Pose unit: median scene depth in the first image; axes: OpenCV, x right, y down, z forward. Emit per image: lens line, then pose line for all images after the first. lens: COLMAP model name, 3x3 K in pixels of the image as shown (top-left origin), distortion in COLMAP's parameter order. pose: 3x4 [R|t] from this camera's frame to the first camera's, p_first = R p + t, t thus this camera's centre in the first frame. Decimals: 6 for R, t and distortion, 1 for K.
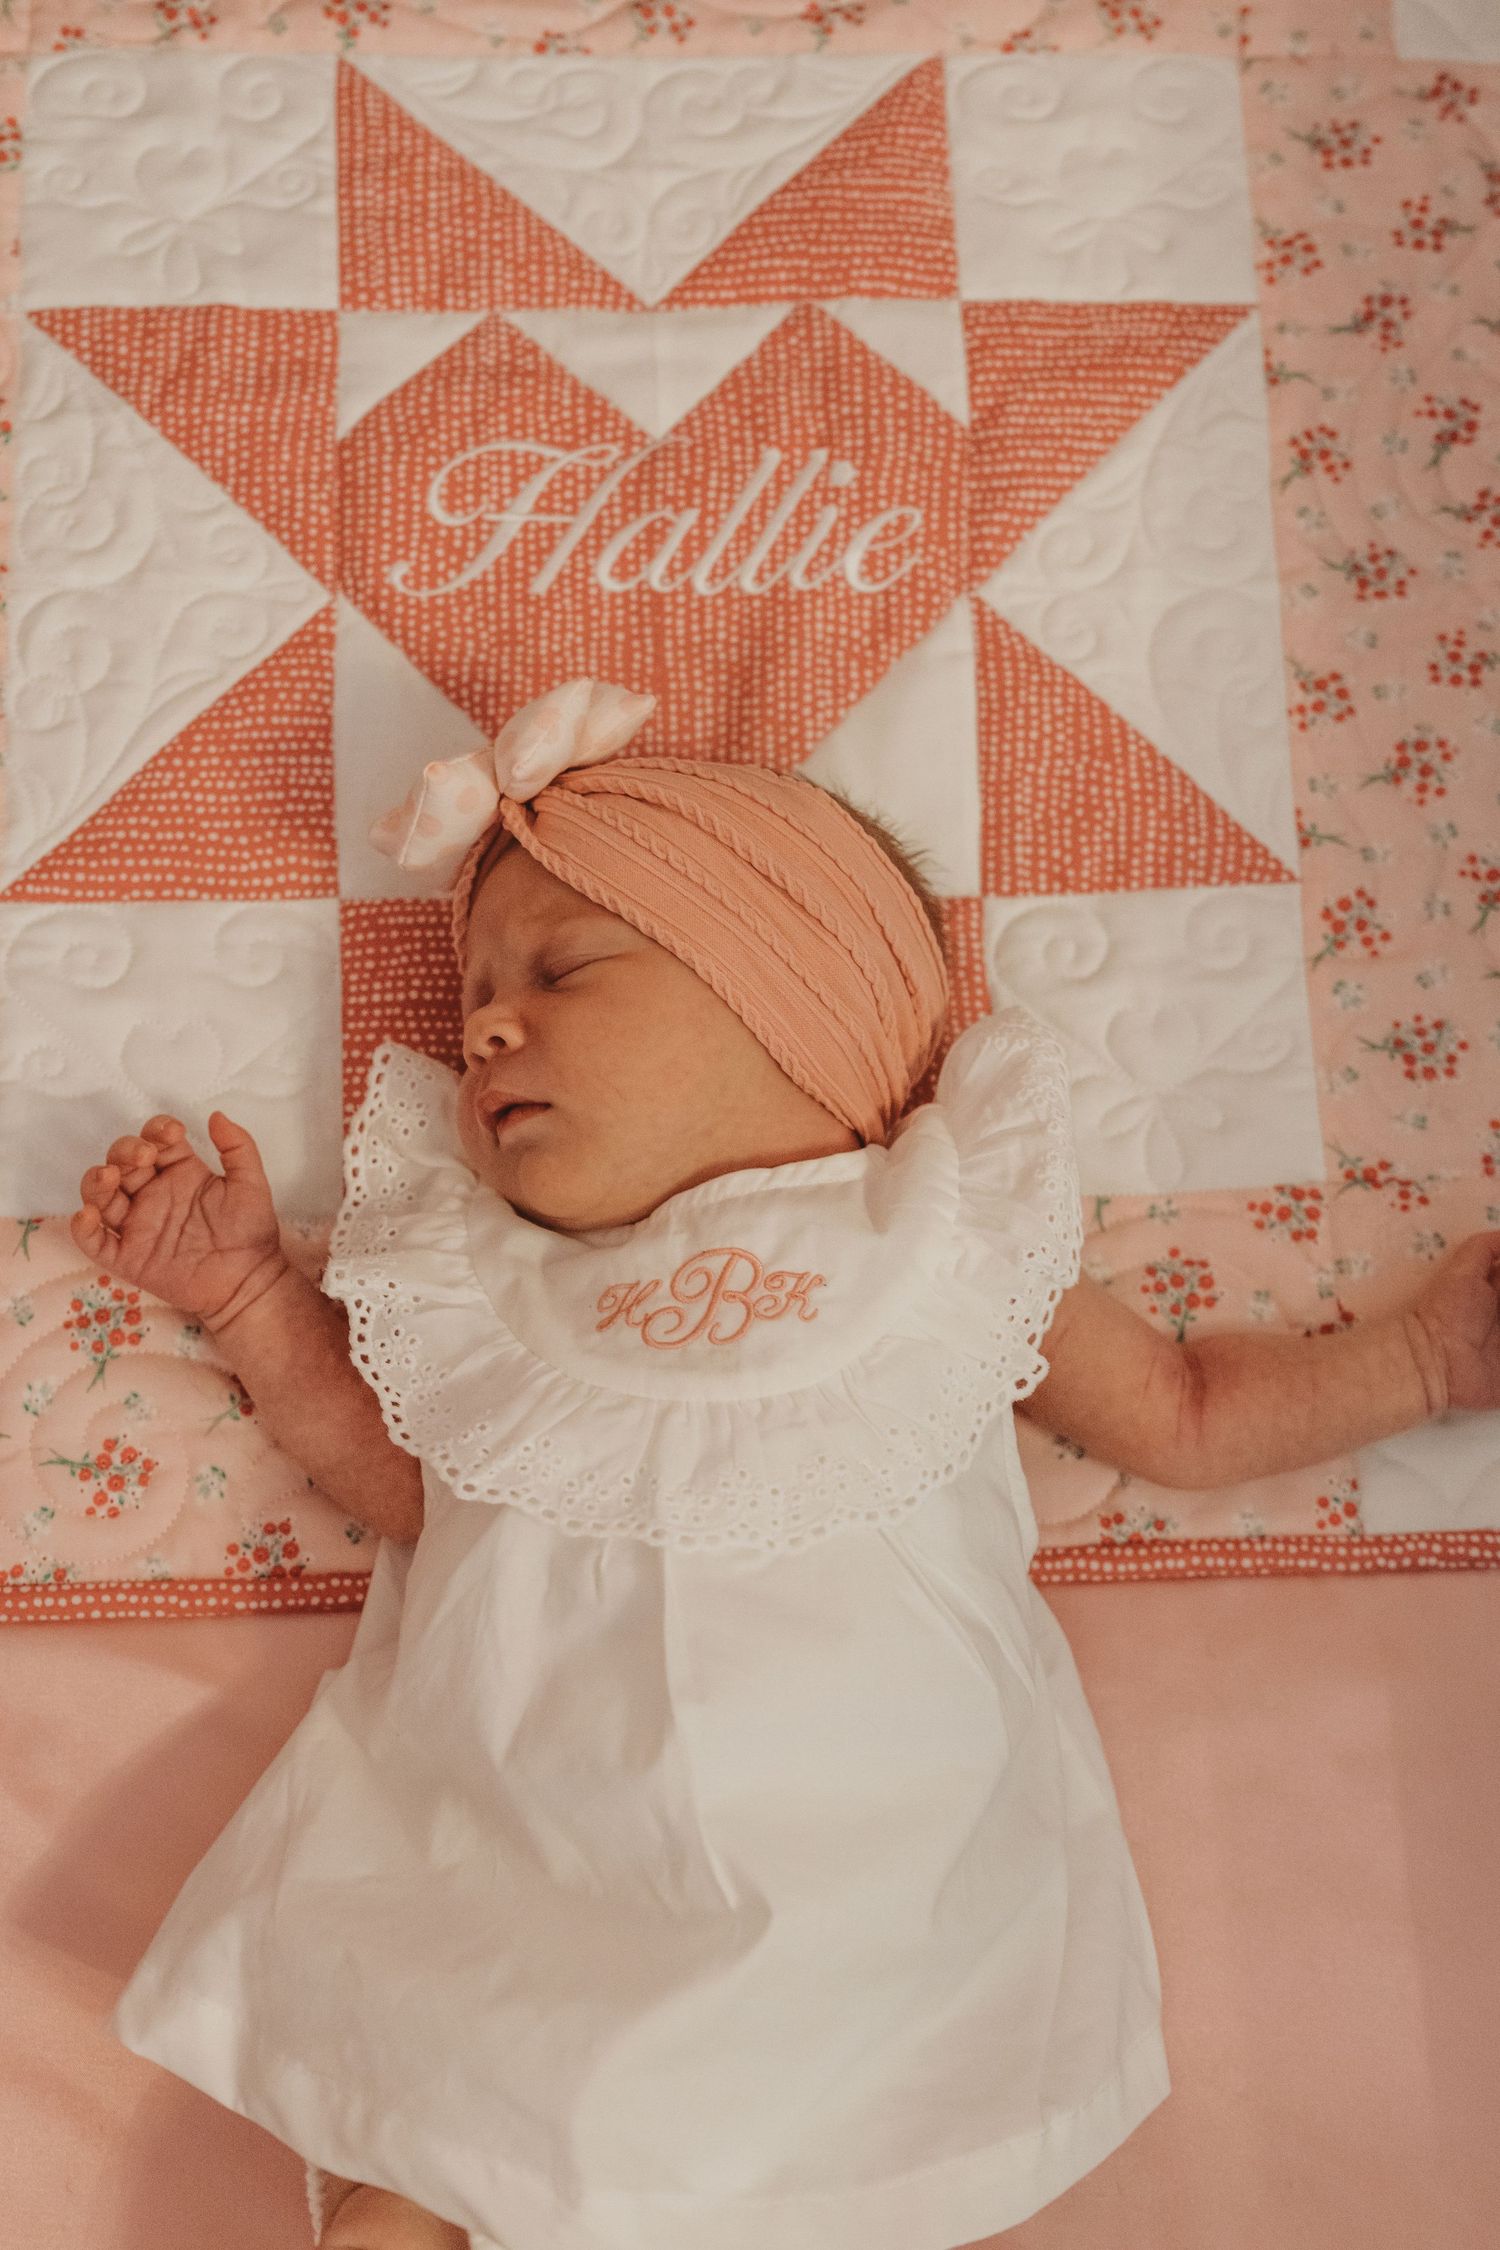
lens RADIAL K [[2351.9, 0, 758.1], [0, 2351.9, 1126.2], [0, 0, 1]] dist [0.000921, 0.026554]
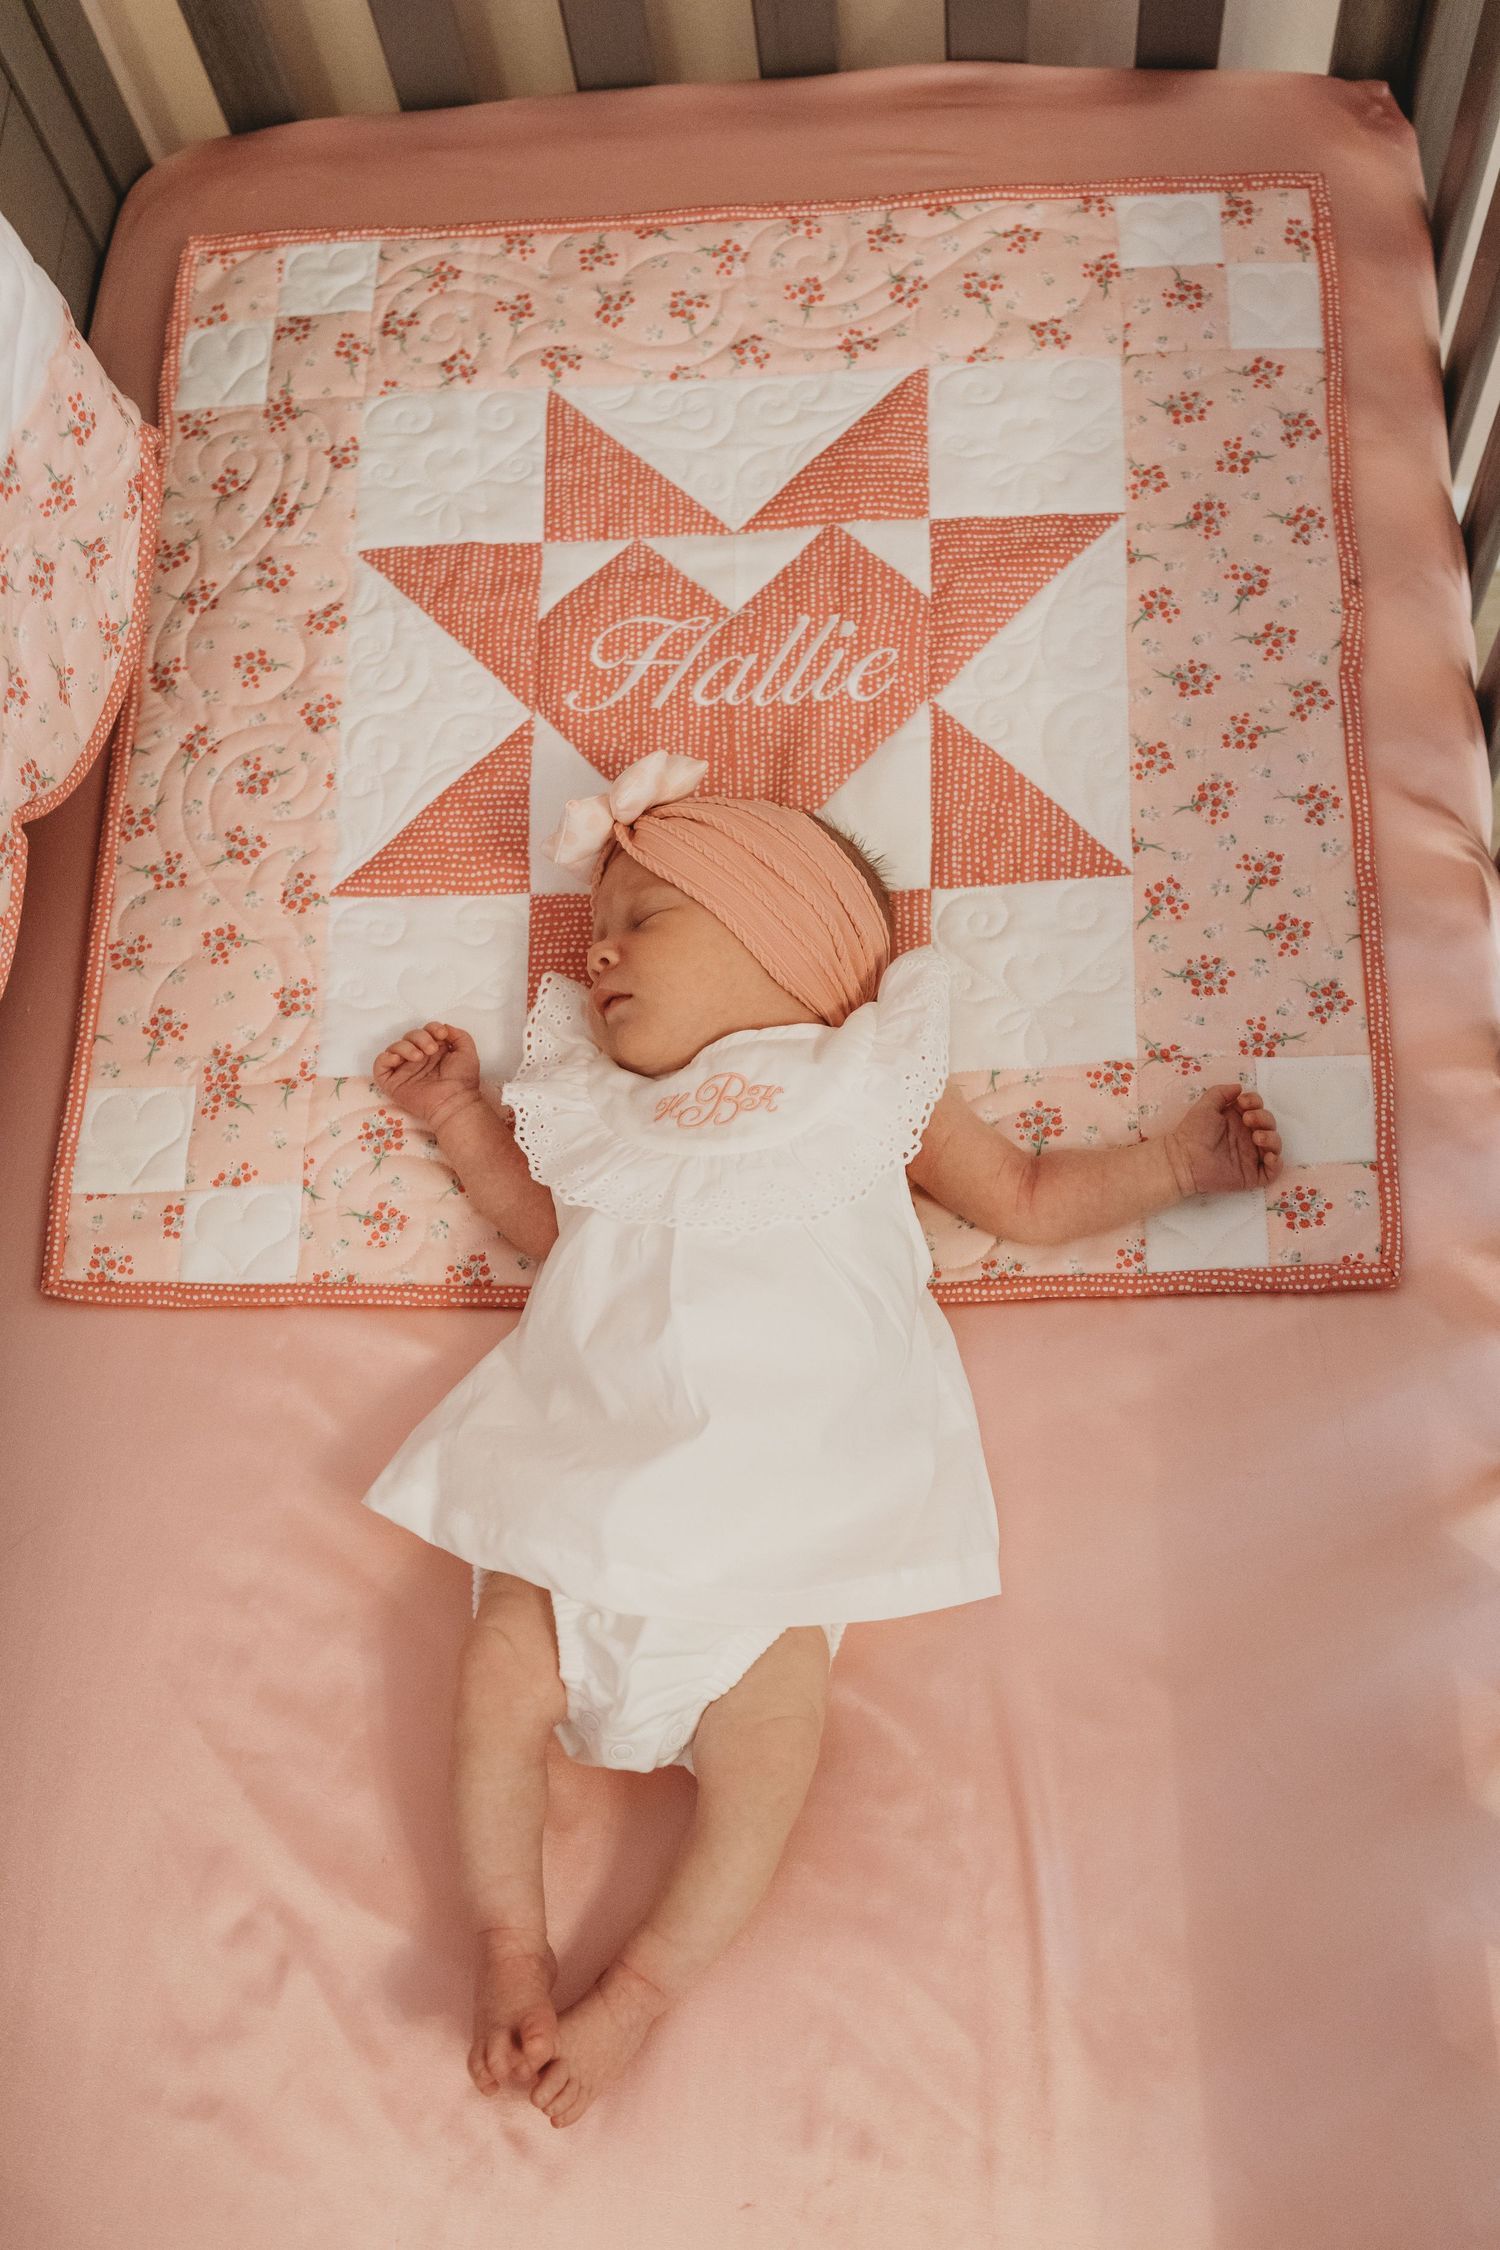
lens RADIAL K [[2281.7, 0, 750.0], [0, 2281.7, 1125.0], [0, 0, 1]] dist [0.009994, -0.005949]
pose [[0.986884, -0.002461, -0.161412, 0.222901], [-0.010134, 0.996967, -0.077160, 0.179883], [0.161113, 0.077784, 0.983866, -0.511478]]
